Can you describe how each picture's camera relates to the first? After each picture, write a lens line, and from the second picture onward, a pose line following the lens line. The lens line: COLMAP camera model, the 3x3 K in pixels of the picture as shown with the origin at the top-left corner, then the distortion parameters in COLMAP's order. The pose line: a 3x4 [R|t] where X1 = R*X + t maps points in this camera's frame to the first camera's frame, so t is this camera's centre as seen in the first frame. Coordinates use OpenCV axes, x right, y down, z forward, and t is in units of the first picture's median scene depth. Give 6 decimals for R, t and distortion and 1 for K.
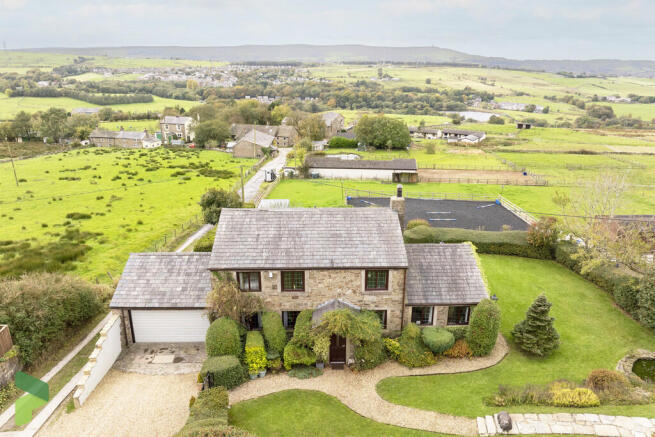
lens RADIAL K [[461.1, 0, 329.6], [0, 461.1, 205.7], [0, 0, 1]] dist [-0.041549, 0.002279]
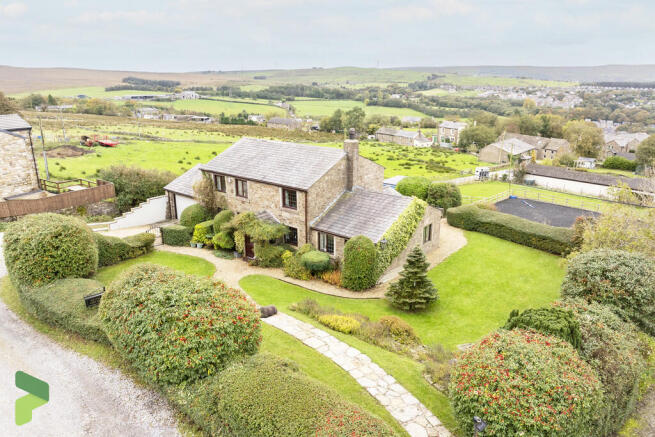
lens RADIAL K [[459.9, 0, 327.5], [0, 459.9, 218.5], [0, 0, 1]] dist [-0.034717, 0.000858]
pose [[0.759362, 0.191885, -0.621731, 0.241163], [-0.200138, 0.978083, 0.057423, 0.032991], [0.619124, 0.080827, 0.781123, 0.040990]]
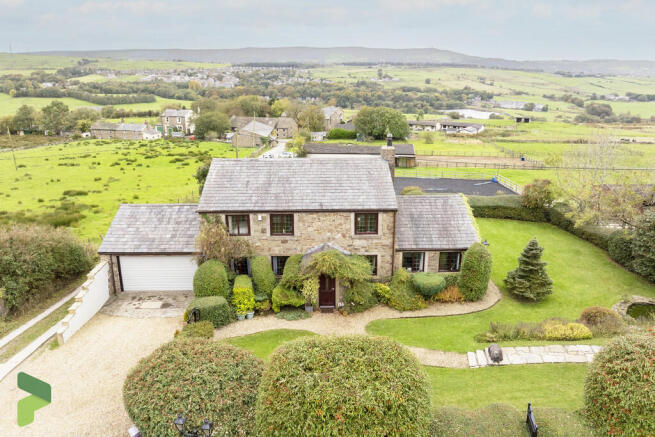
lens RADIAL K [[460.7, 0, 329.8], [0, 460.7, 185.5], [0, 0, 1]] dist [-0.038928, -0.003020]
pose [[0.999989, -0.004034, -0.002200, 0.006904], [0.003932, 0.998996, -0.044627, 0.032867], [0.002378, 0.044618, 0.999001, 0.000566]]
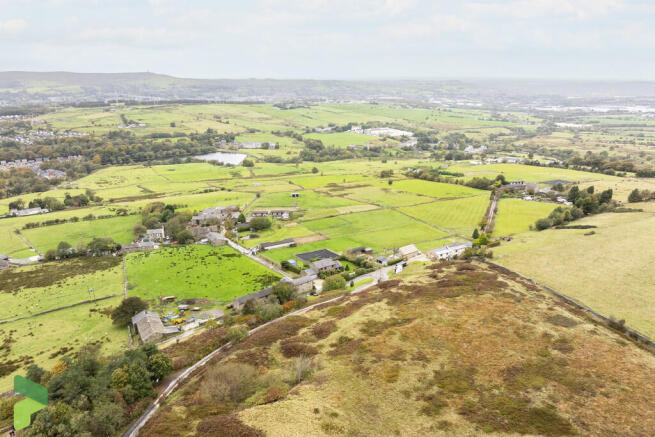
lens RADIAL K [[467.5, 0, 327.5], [0, 467.5, 218.5], [0, 0, 1]] dist [-0.031691, -0.001615]
pose [[0.837061, -0.171071, 0.519677, -1.290480], [0.177161, 0.983433, 0.038375, -0.319175], [-0.517632, 0.059944, 0.853501, -1.934237]]
